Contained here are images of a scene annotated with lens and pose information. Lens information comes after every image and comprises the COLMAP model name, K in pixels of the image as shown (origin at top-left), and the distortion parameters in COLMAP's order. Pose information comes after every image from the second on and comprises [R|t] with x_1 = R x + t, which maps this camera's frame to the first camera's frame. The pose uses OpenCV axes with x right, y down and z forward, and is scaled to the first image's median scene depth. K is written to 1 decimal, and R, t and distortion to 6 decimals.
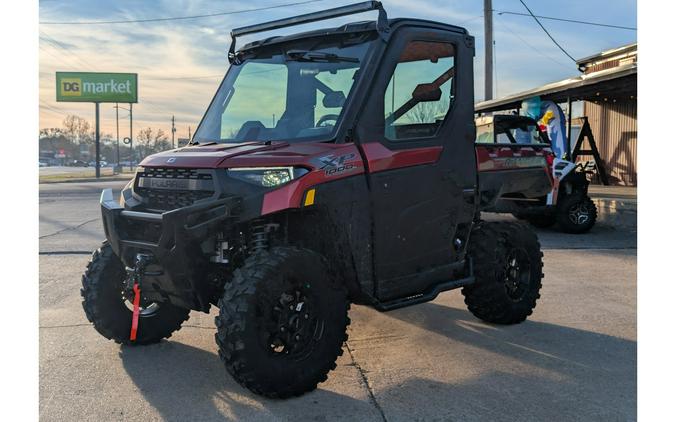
lens RADIAL K [[781.3, 0, 337.3], [0, 781.3, 212.1], [0, 0, 1]] dist [0.012917, 0.004912]
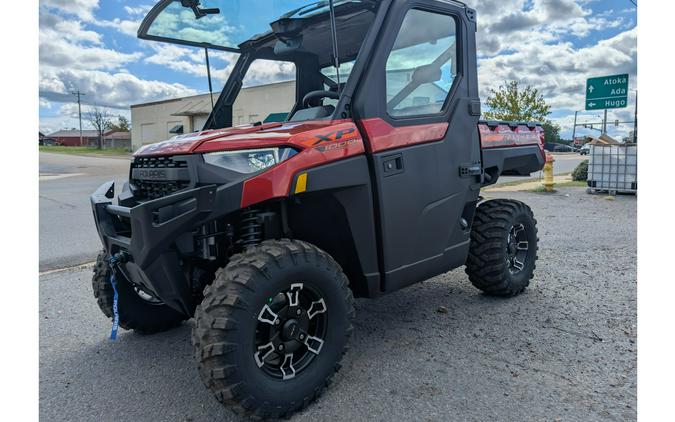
lens RADIAL K [[461.7, 0, 337.1], [0, 461.7, 211.3], [0, 0, 1]] dist [-0.001114, -0.000930]
pose [[0.998068, -0.036153, -0.050520, 0.025402], [0.038657, 0.998026, 0.049494, -0.010291], [0.048631, -0.051351, 0.997496, 0.443718]]
